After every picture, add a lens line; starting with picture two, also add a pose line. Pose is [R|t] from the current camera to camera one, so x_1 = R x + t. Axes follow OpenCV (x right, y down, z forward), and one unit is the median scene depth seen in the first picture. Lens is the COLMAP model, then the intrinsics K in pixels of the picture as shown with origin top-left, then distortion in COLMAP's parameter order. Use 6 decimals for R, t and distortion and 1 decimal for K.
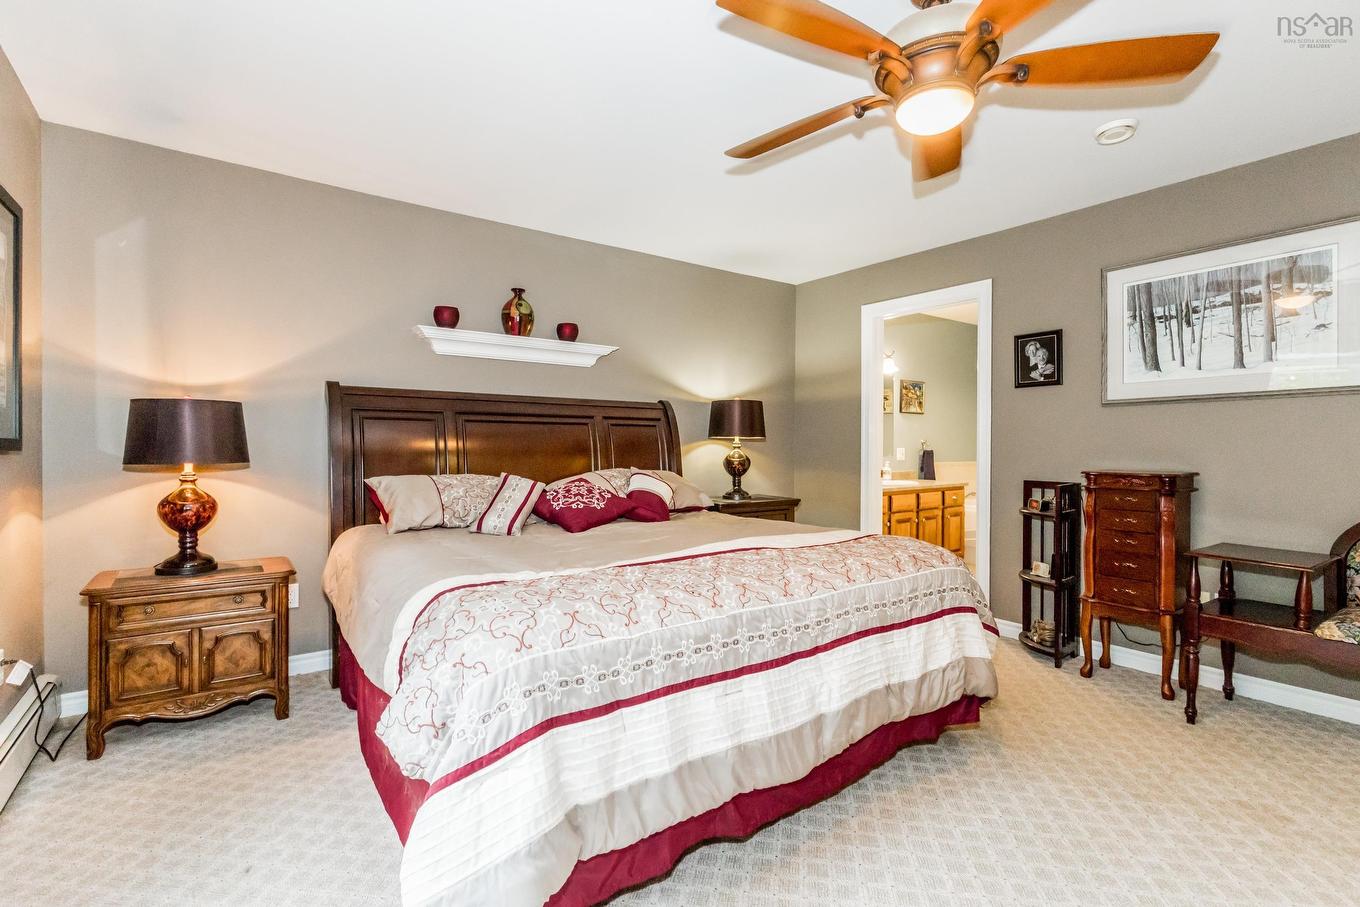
lens RADIAL K [[624.8, 0, 678.8], [0, 624.8, 452.2], [0, 0, 1]] dist [0.001080, 0.002234]
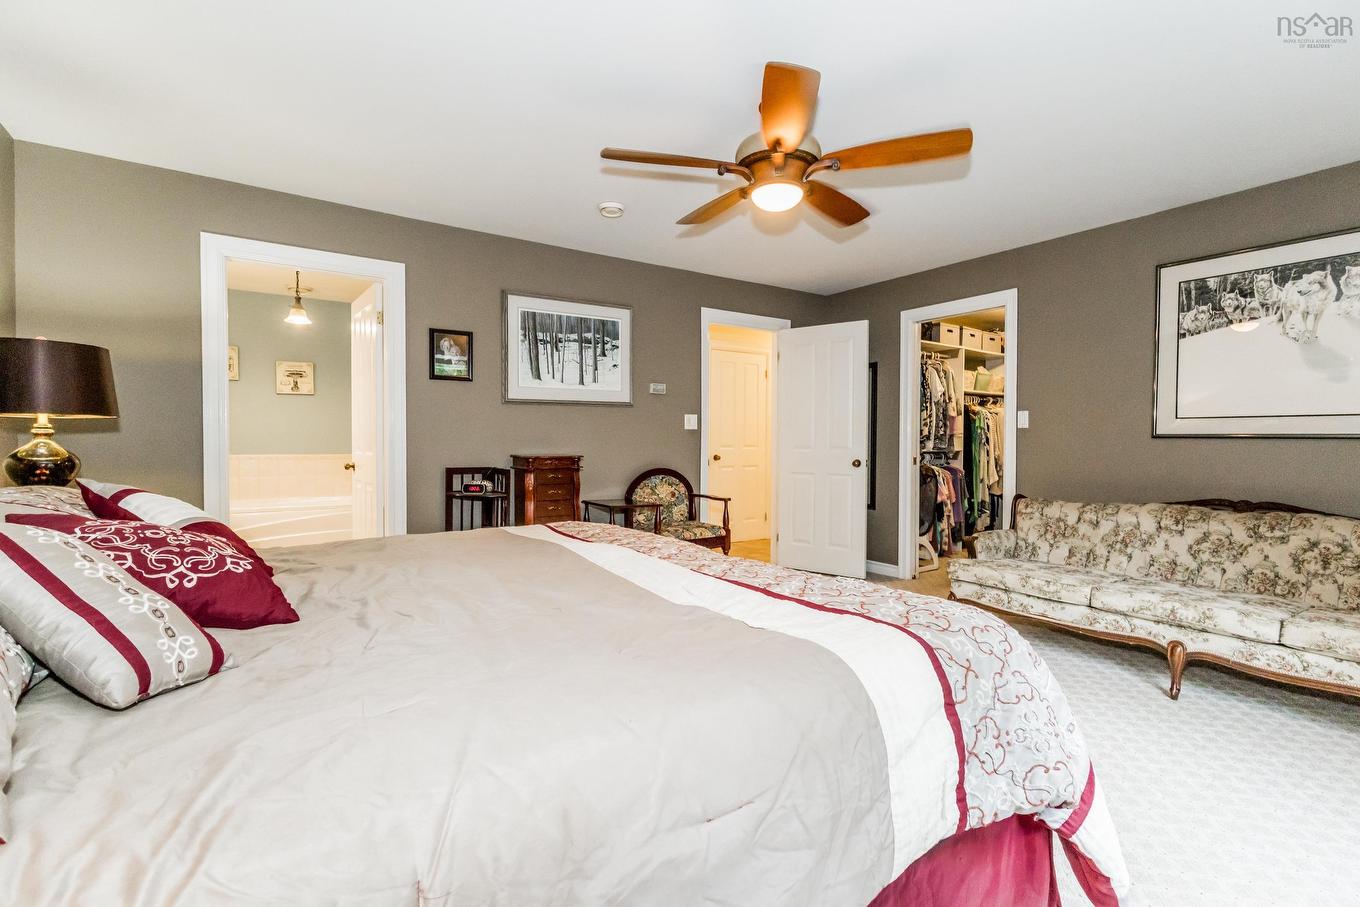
lens RADIAL K [[624.8, 0, 678.8], [0, 624.8, 452.2], [0, 0, 1]] dist [0.001080, 0.002234]
pose [[0.027499, -0.023259, 0.999351, -0.540567], [0.008077, 0.999702, 0.023045, -0.003200], [-0.999589, 0.007438, 0.027678, 0.632529]]
